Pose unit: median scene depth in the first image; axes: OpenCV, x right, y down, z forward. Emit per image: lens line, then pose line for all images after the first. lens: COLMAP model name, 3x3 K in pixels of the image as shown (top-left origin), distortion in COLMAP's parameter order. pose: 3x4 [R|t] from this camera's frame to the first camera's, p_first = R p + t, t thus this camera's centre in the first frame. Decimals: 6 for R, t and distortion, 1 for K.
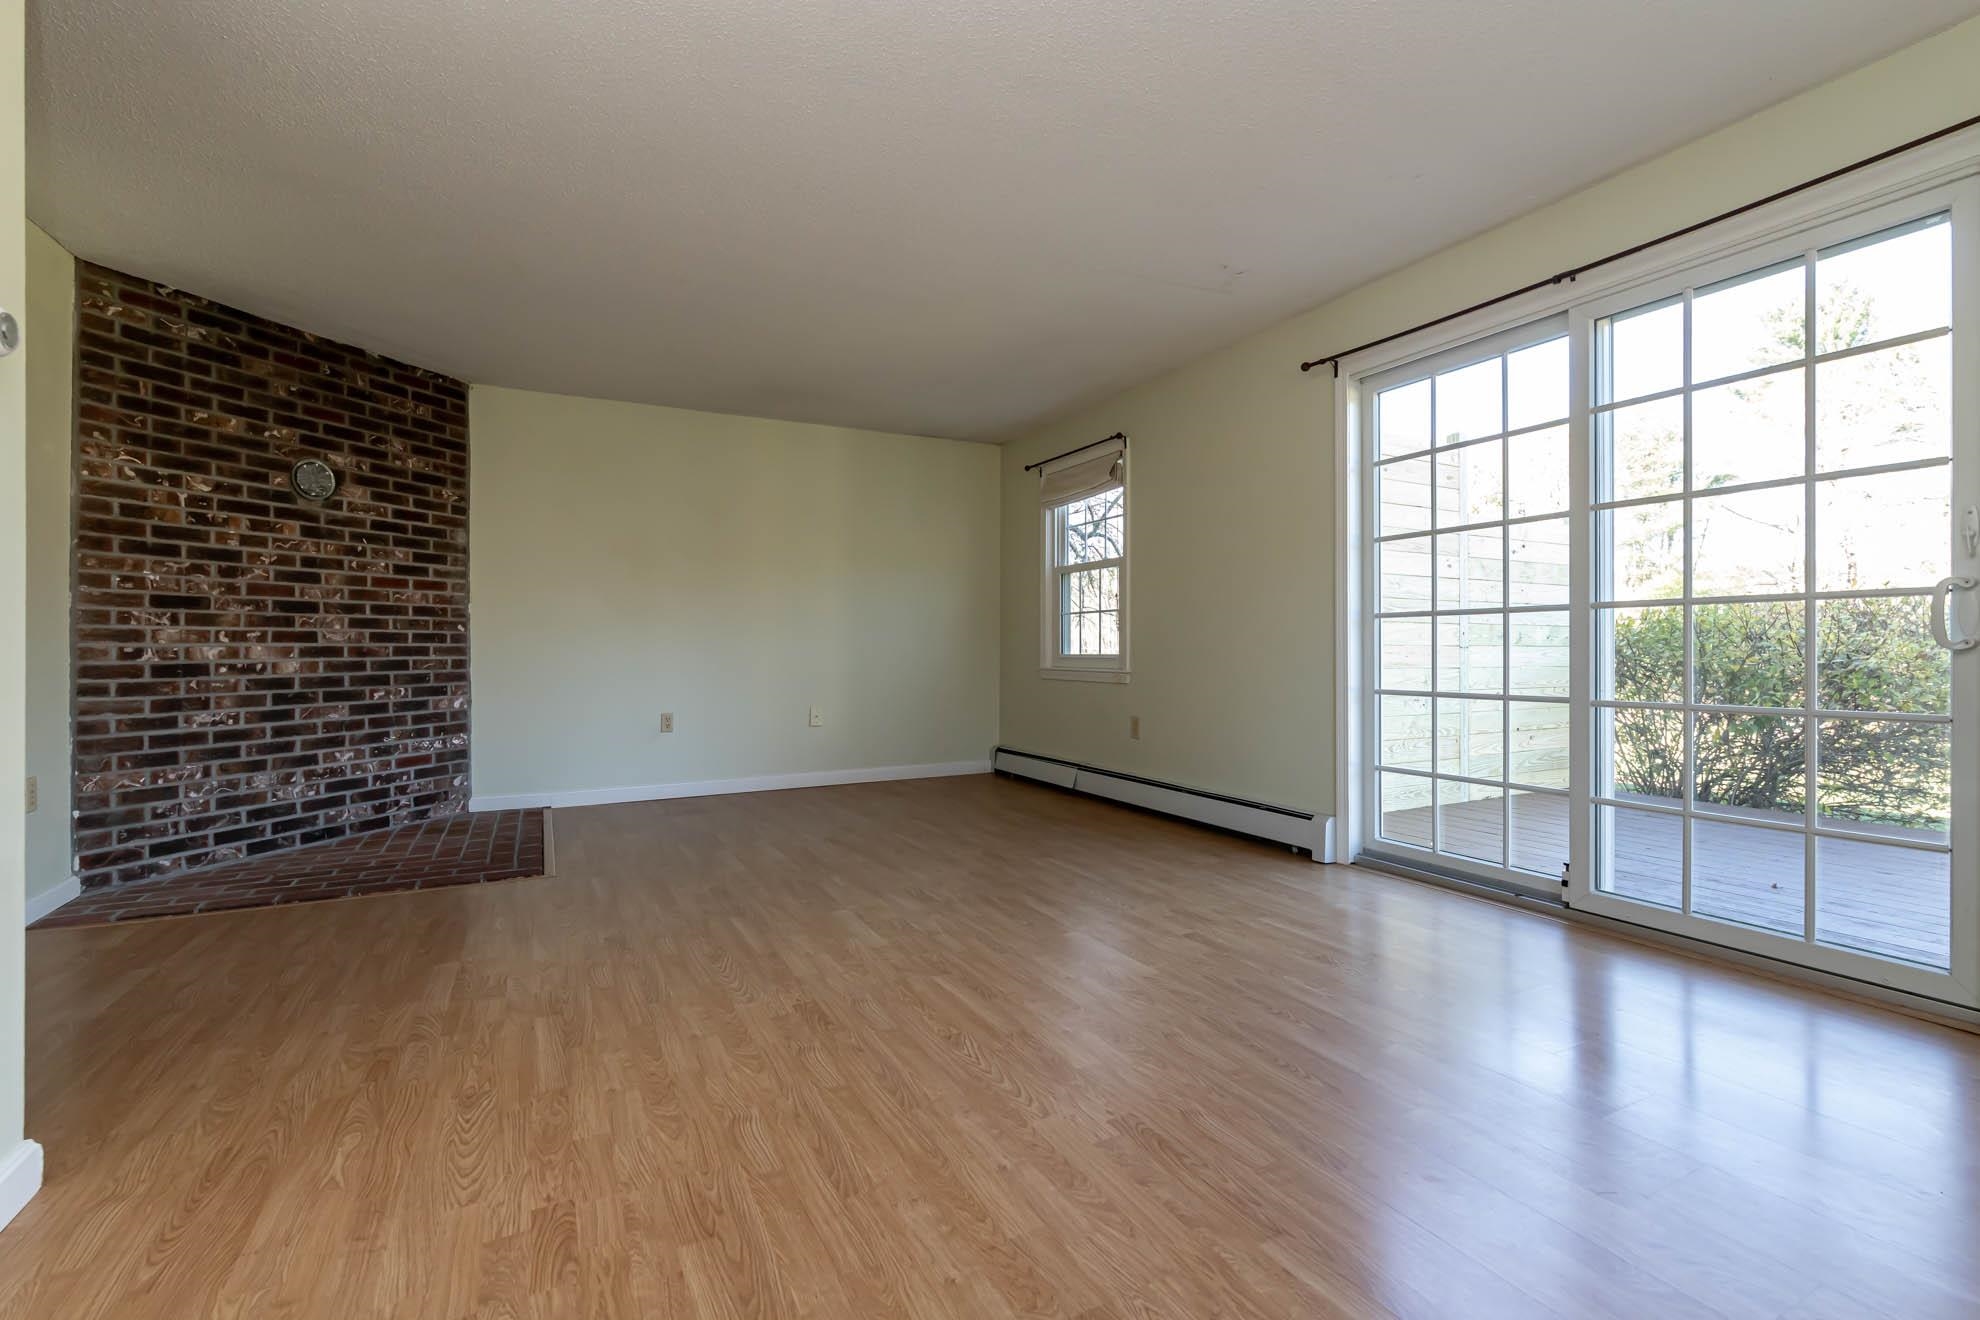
lens RADIAL K [[861.3, 0, 980.9], [0, 861.3, 652.1], [0, 0, 1]] dist [0.000697, -0.000225]
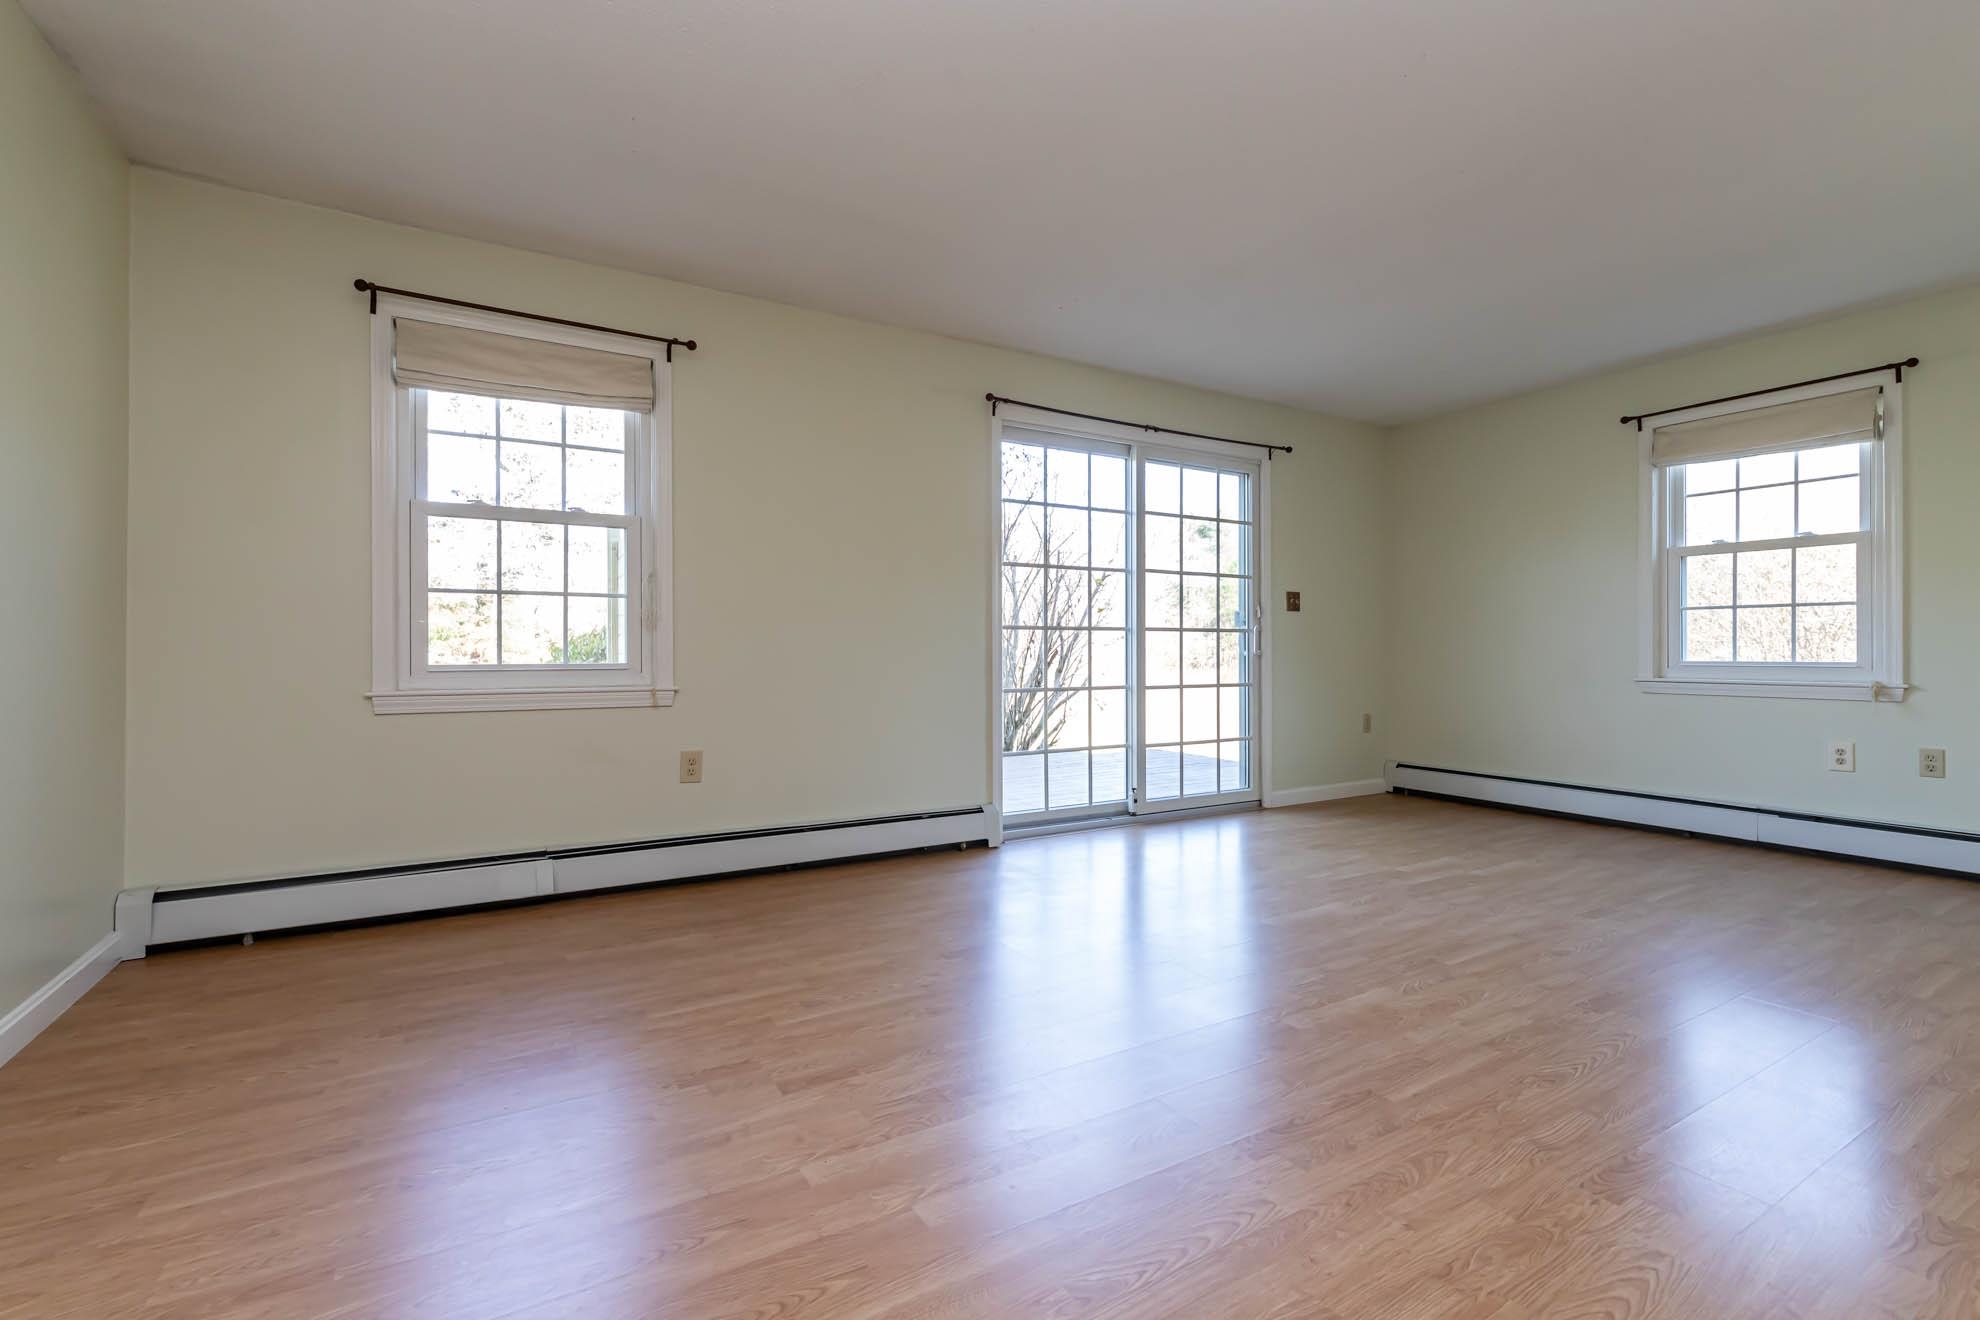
lens RADIAL K [[861.3, 0, 980.9], [0, 861.3, 652.1], [0, 0, 1]] dist [0.000697, -0.000225]
pose [[-0.051629, -0.002967, 0.998662, -0.845241], [0.001525, 0.999994, 0.003049, -0.012996], [-0.998665, 0.001680, -0.051624, 1.262010]]
